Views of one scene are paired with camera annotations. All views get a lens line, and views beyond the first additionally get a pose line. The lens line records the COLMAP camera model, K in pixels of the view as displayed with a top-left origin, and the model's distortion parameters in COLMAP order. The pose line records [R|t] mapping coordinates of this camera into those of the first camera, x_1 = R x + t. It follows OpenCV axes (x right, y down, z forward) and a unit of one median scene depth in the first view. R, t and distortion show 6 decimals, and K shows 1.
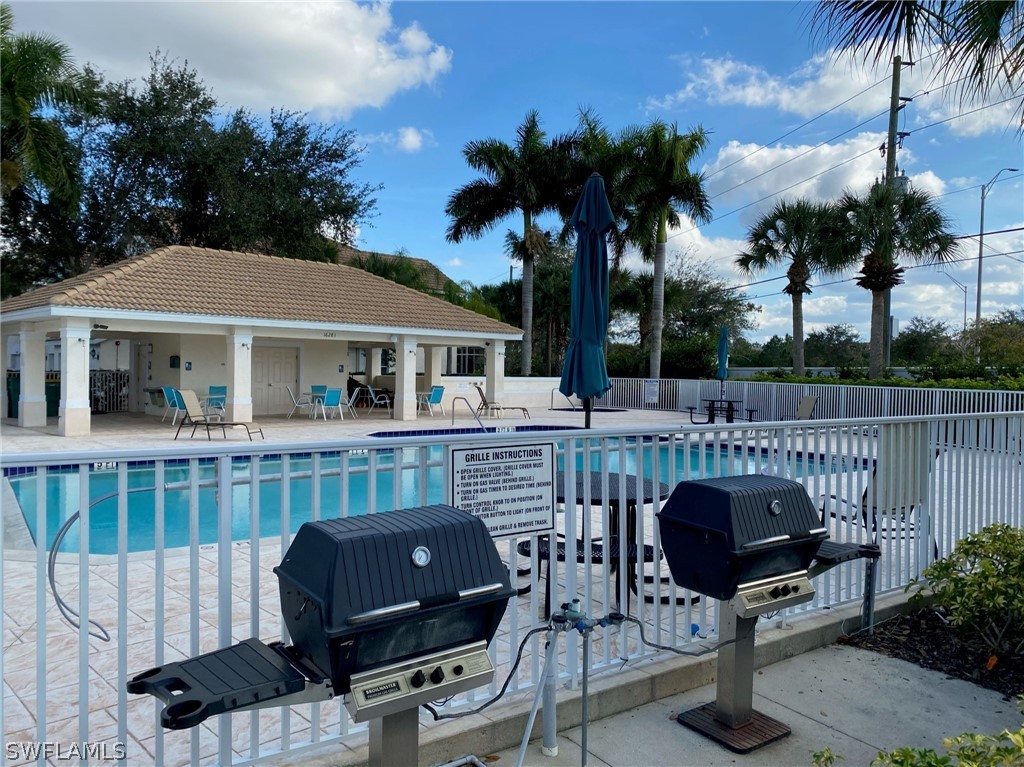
lens RADIAL K [[770.9, 0, 512.0], [0, 770.9, 383.5], [0, 0, 1]] dist [0.000831, 0.001530]
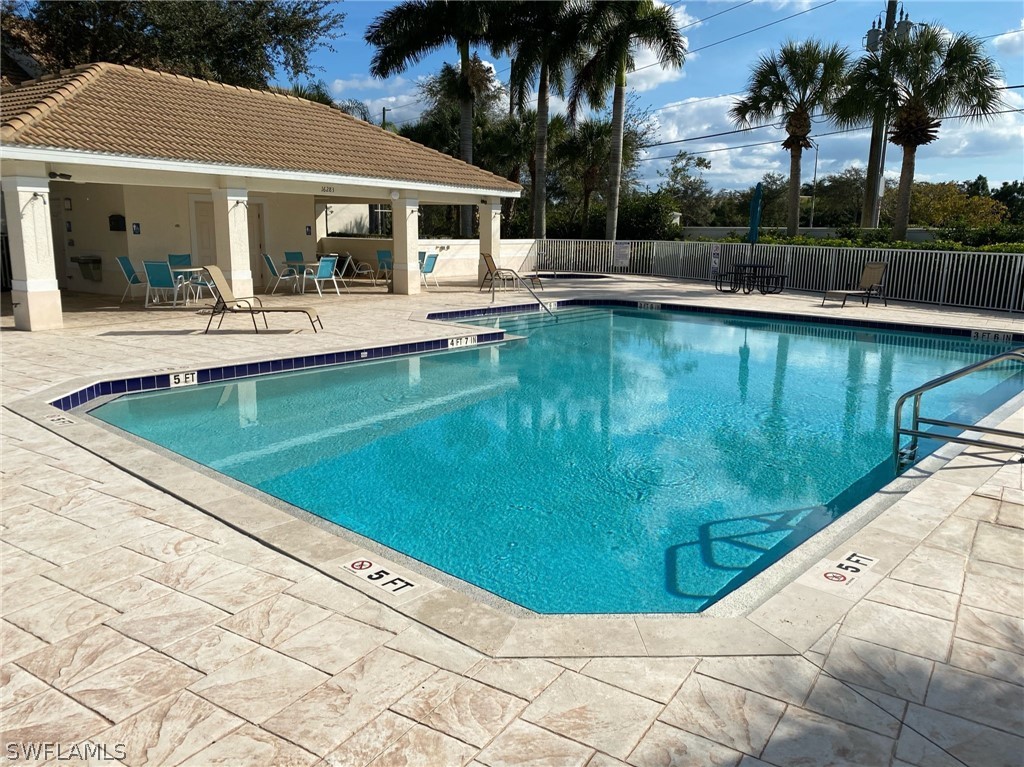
lens RADIAL K [[766.1, 0, 512.0], [0, 766.1, 383.5], [0, 0, 1]] dist [0.007829, -0.001979]
pose [[0.977954, -0.040413, 0.204873, -0.181784], [0.001397, 0.982339, 0.187106, -0.011463], [-0.208816, -0.182695, 0.960738, 0.127312]]
